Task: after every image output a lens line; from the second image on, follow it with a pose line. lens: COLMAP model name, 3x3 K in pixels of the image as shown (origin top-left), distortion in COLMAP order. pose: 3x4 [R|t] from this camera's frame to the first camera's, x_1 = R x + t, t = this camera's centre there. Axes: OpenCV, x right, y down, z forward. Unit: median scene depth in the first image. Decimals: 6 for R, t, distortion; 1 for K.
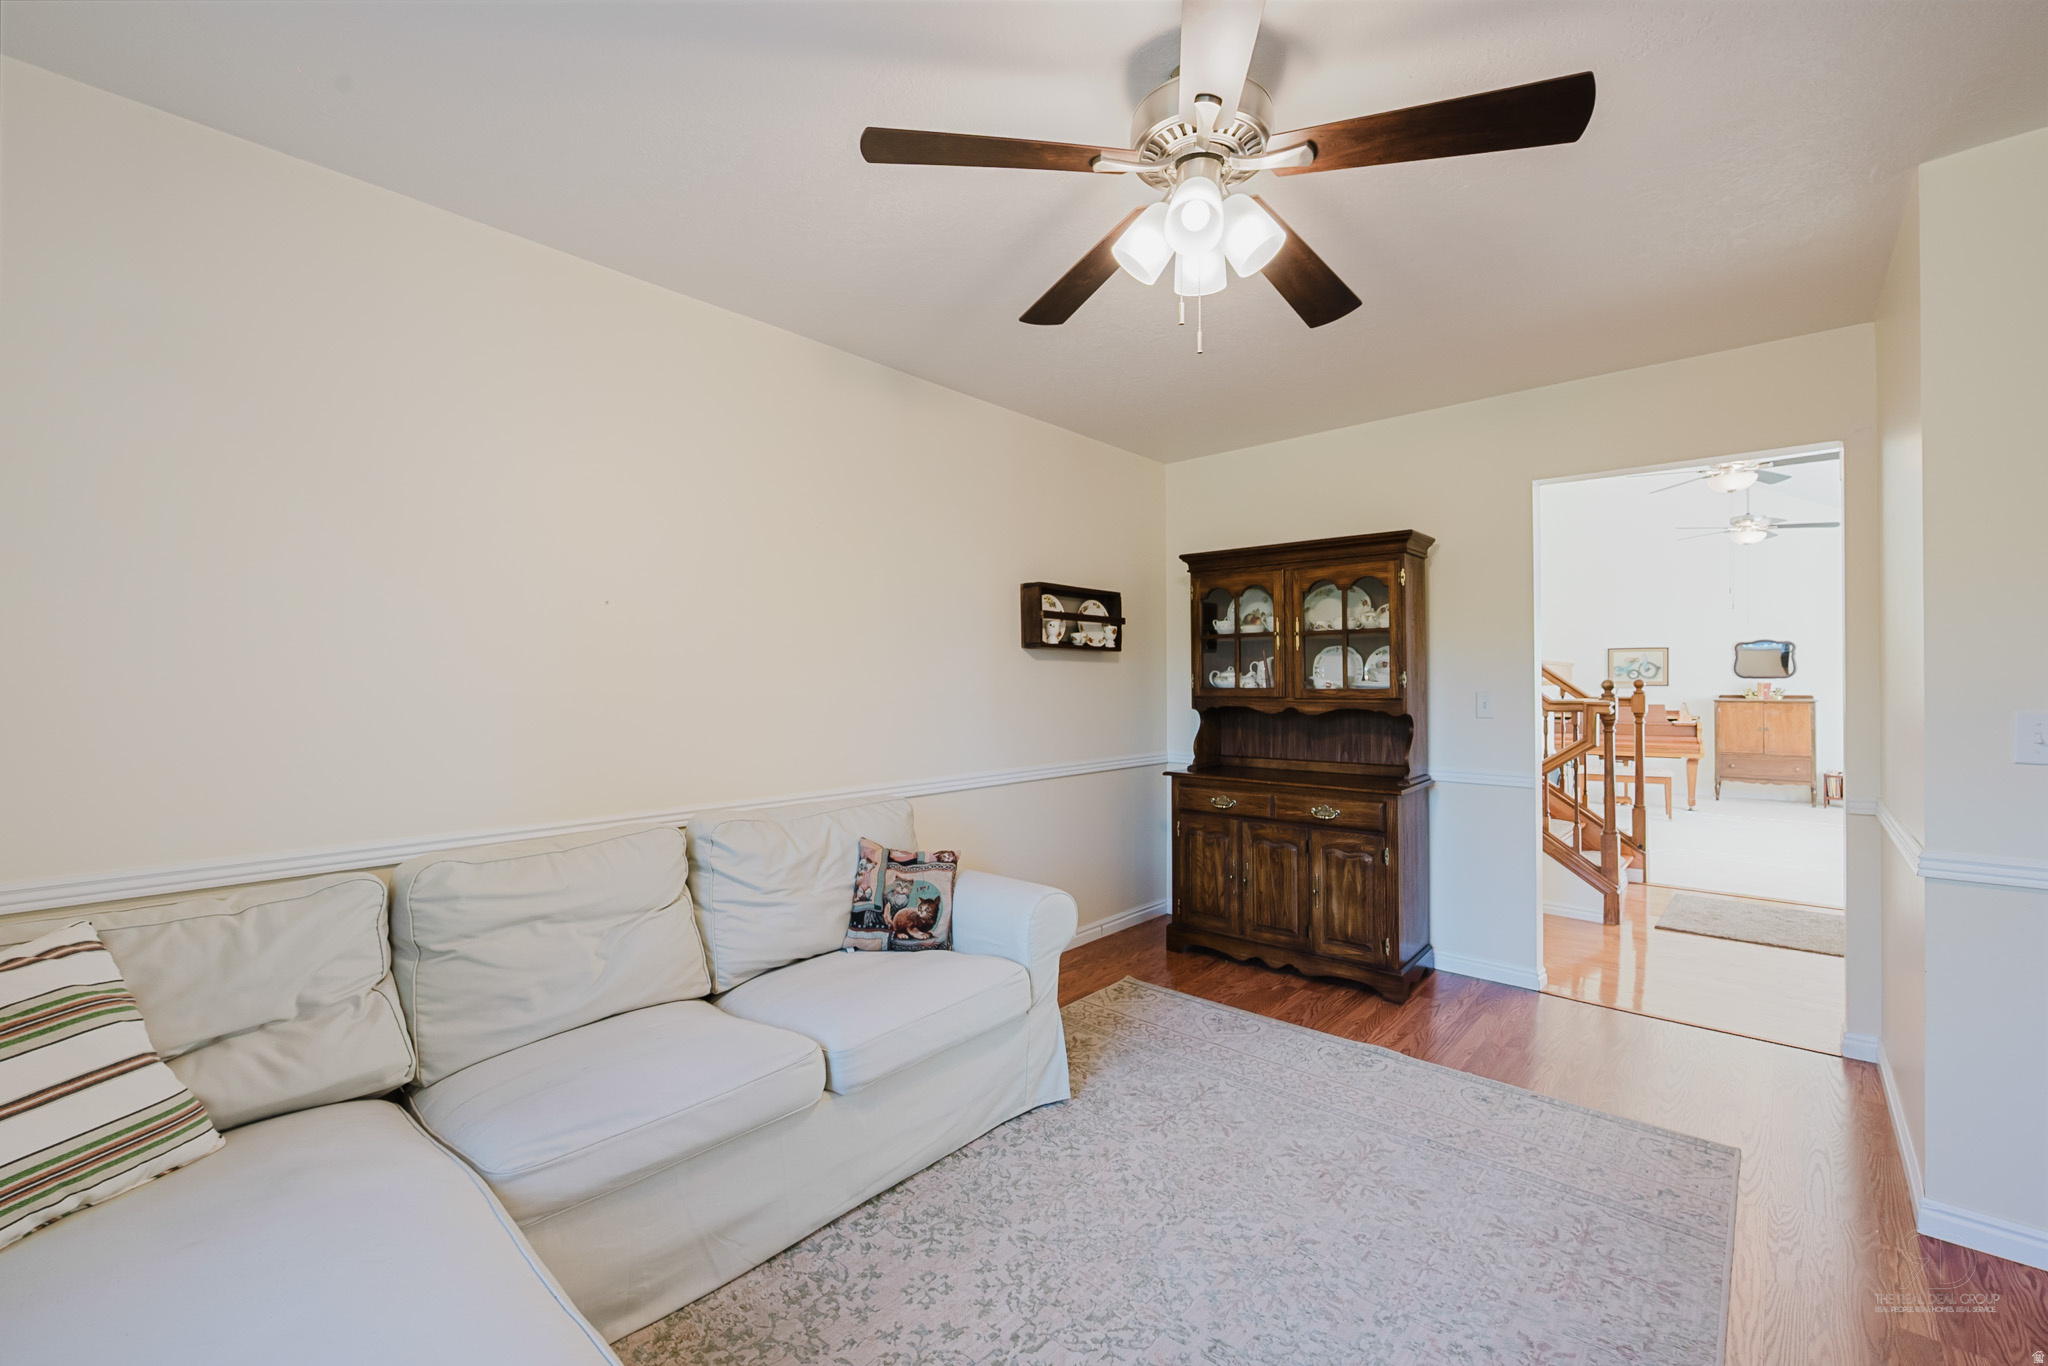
lens RADIAL K [[862.8, 0, 1021.8], [0, 862.8, 679.8], [0, 0, 1]] dist [0.006307, -0.000099]
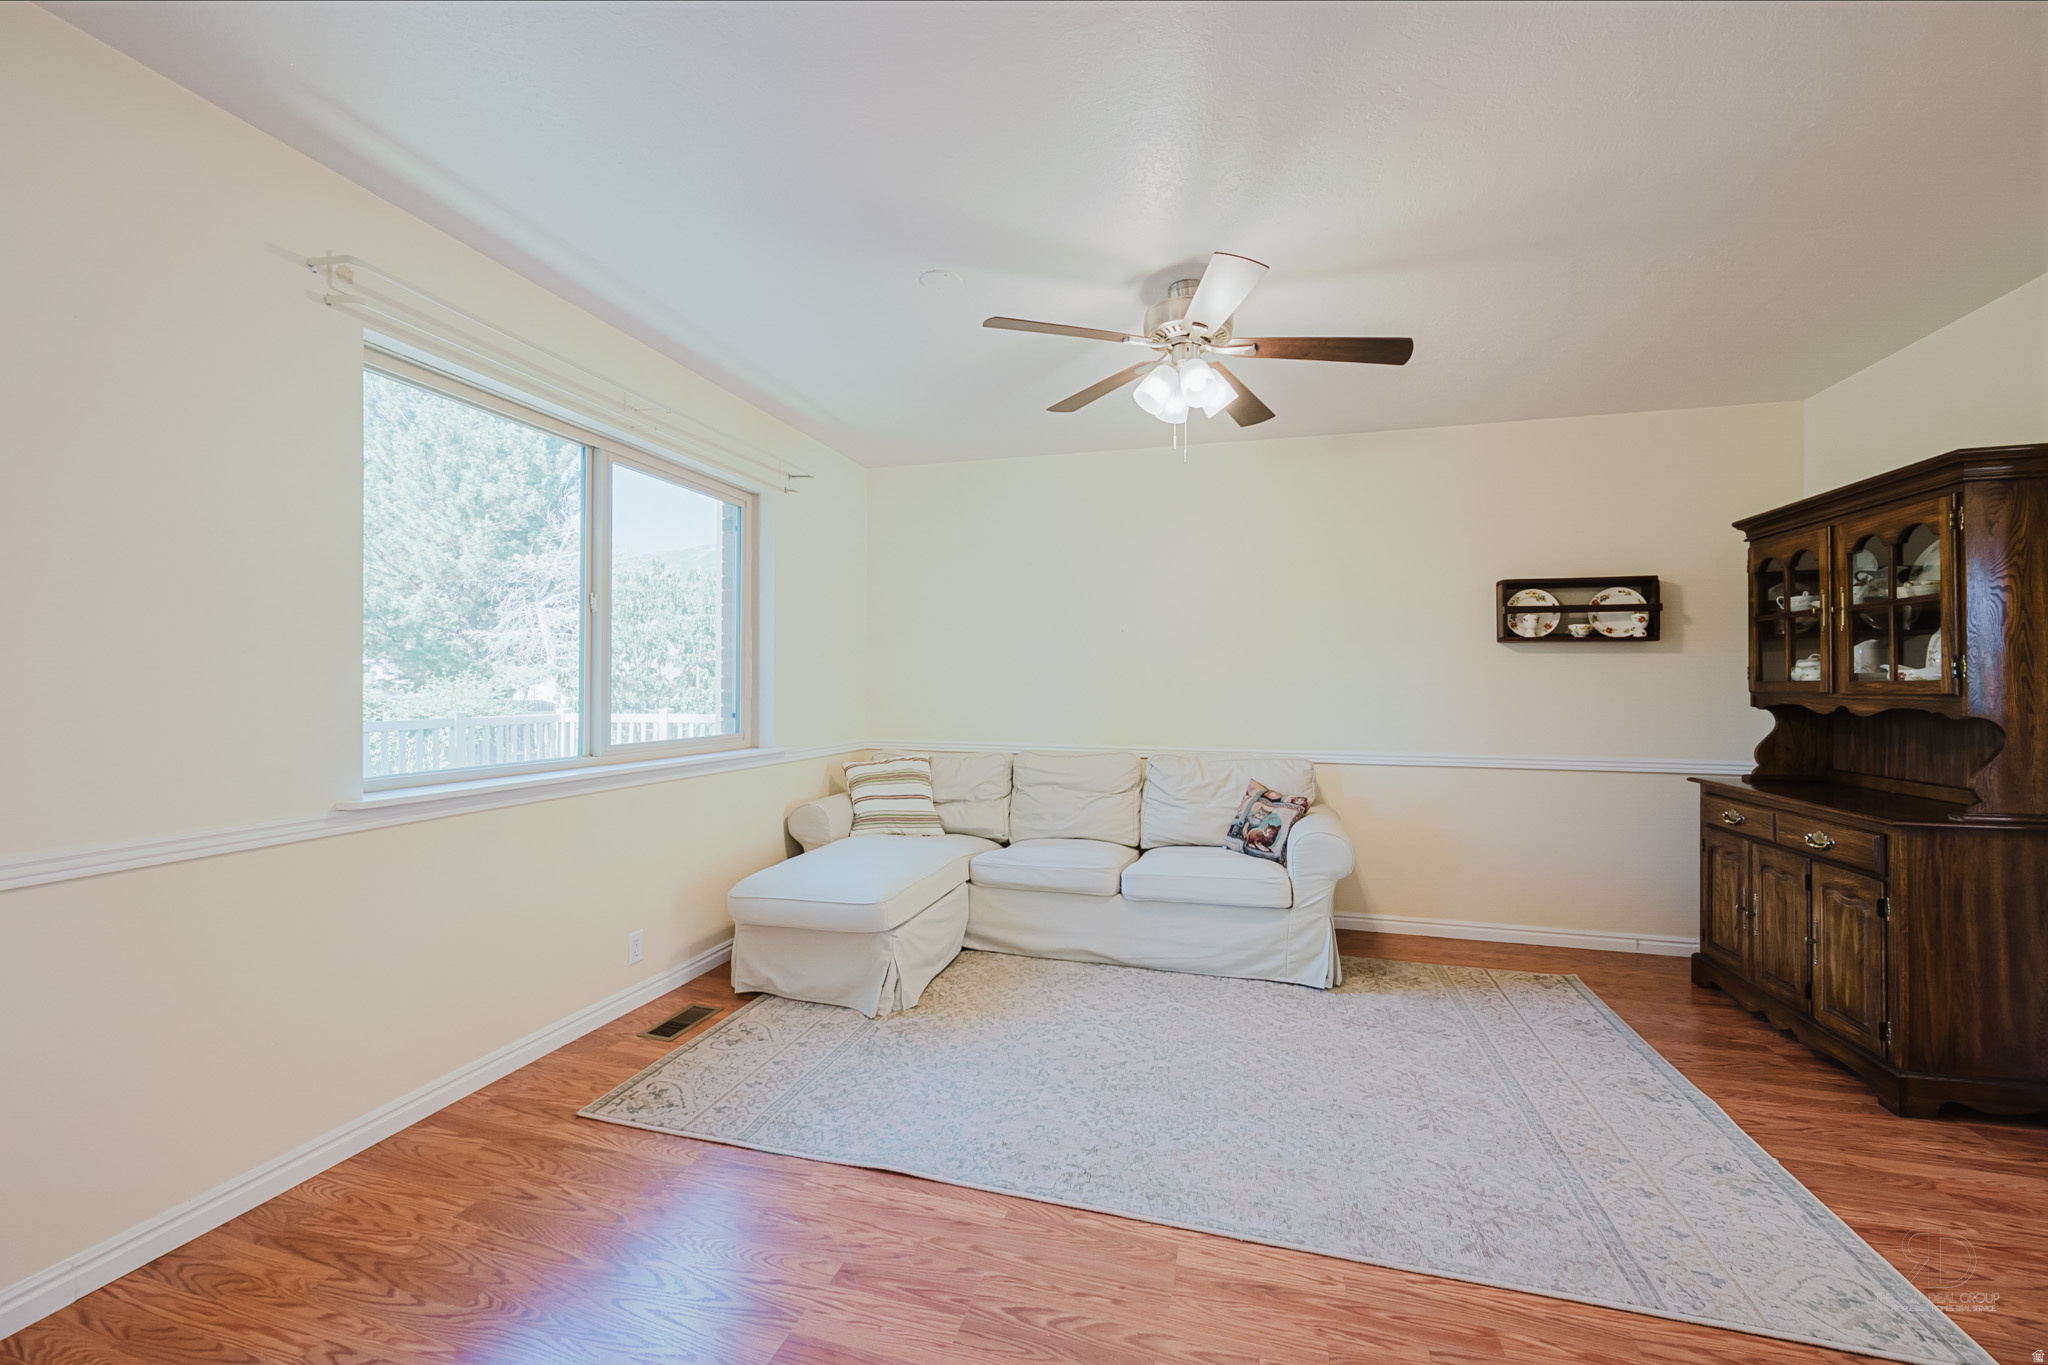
lens RADIAL K [[803.8, 0, 1013.4], [0, 803.8, 688.2], [0, 0, 1]] dist [0.001567, -0.000167]
pose [[0.421859, 0.009078, -0.906616, 0.706772], [-0.003346, 0.999959, 0.008455, 0.013952], [0.906656, -0.000534, 0.421871, 0.042071]]
